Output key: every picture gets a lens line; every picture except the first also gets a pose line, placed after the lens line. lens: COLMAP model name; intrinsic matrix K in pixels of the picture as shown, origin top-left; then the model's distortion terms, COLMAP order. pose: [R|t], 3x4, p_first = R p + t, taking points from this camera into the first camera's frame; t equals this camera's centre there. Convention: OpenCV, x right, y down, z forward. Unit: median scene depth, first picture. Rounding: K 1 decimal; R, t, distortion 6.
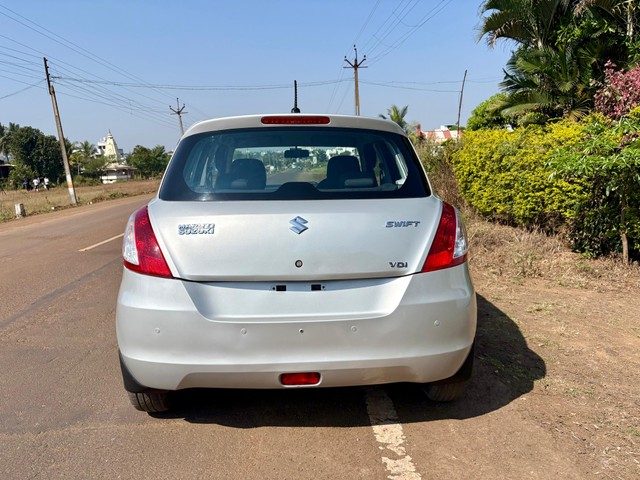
lens RADIAL K [[494.7, 0, 321.6], [0, 494.7, 239.1], [0, 0, 1]] dist [0.023166, -0.011389]
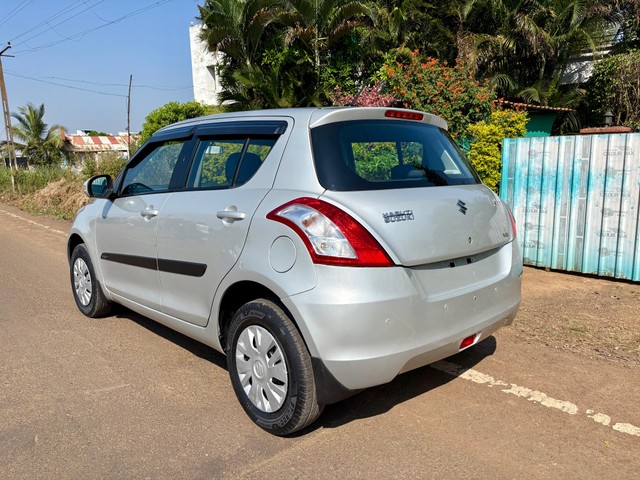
lens RADIAL K [[494.7, 0, 321.7], [0, 494.7, 243.1], [0, 0, 1]] dist [0.023166, -0.011389]
pose [[0.760375, -0.090276, 0.643180, -0.190262], [0.096246, 0.995021, 0.025876, -0.001340], [-0.642313, 0.042228, 0.765278, 0.060359]]
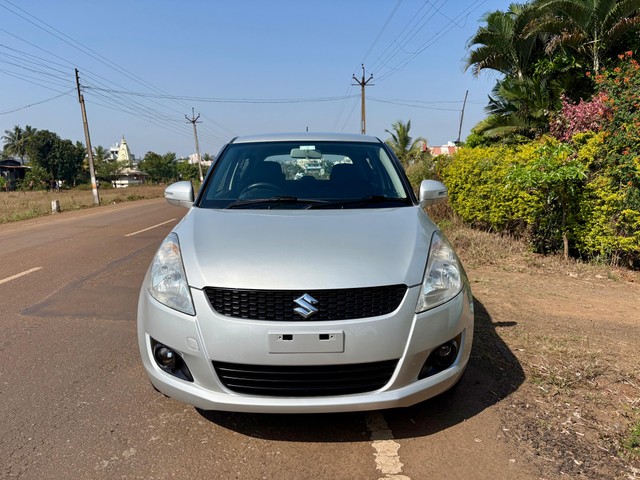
lens RADIAL K [[494.7, 0, 320.5], [0, 494.7, 240.2], [0, 0, 1]] dist [0.023166, -0.011389]
pose [[0.999350, 0.033318, -0.013759, 0.008801], [-0.033595, 0.999228, -0.020378, 0.026796], [0.013070, 0.020827, 0.999698, -0.138966]]
